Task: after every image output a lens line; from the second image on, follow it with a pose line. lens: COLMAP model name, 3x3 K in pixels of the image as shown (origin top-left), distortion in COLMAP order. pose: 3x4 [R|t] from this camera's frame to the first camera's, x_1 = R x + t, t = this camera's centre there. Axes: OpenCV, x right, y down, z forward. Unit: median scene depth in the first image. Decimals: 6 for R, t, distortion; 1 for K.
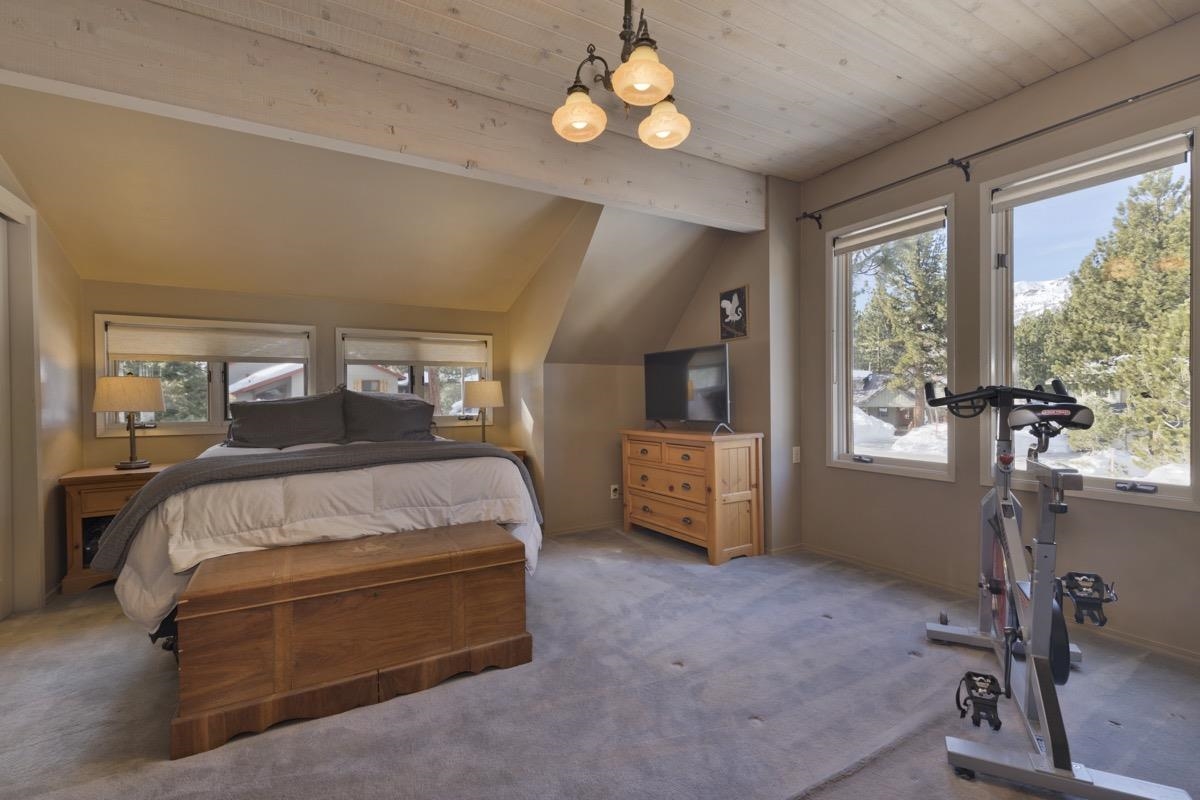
lens RADIAL K [[540.8, 0, 604.3], [0, 540.8, 401.1], [0, 0, 1]] dist [0.009687, -0.000896]
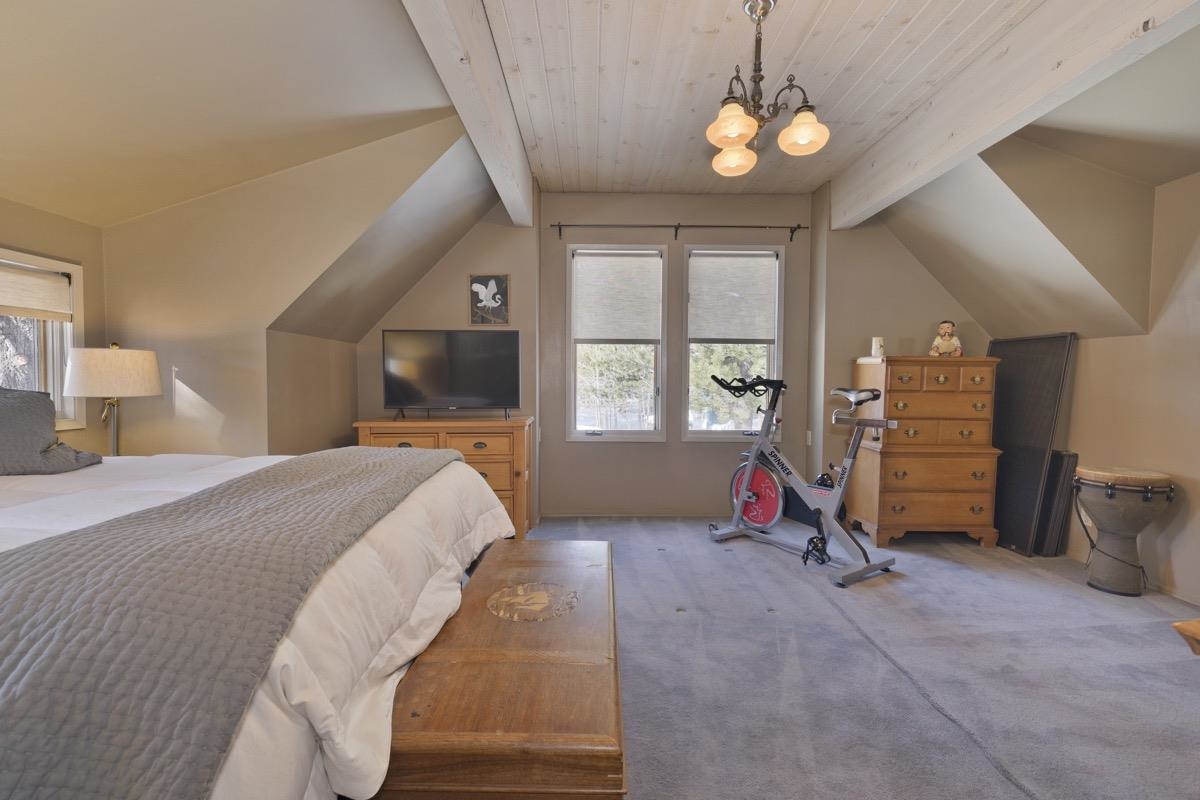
lens RADIAL K [[540.8, 0, 604.3], [0, 540.8, 401.1], [0, 0, 1]] dist [0.009687, -0.000896]
pose [[0.489217, -0.016015, 0.872015, -0.545242], [0.000933, 0.999840, 0.017839, 0.008953], [-0.872161, -0.007914, 0.489154, 0.330777]]
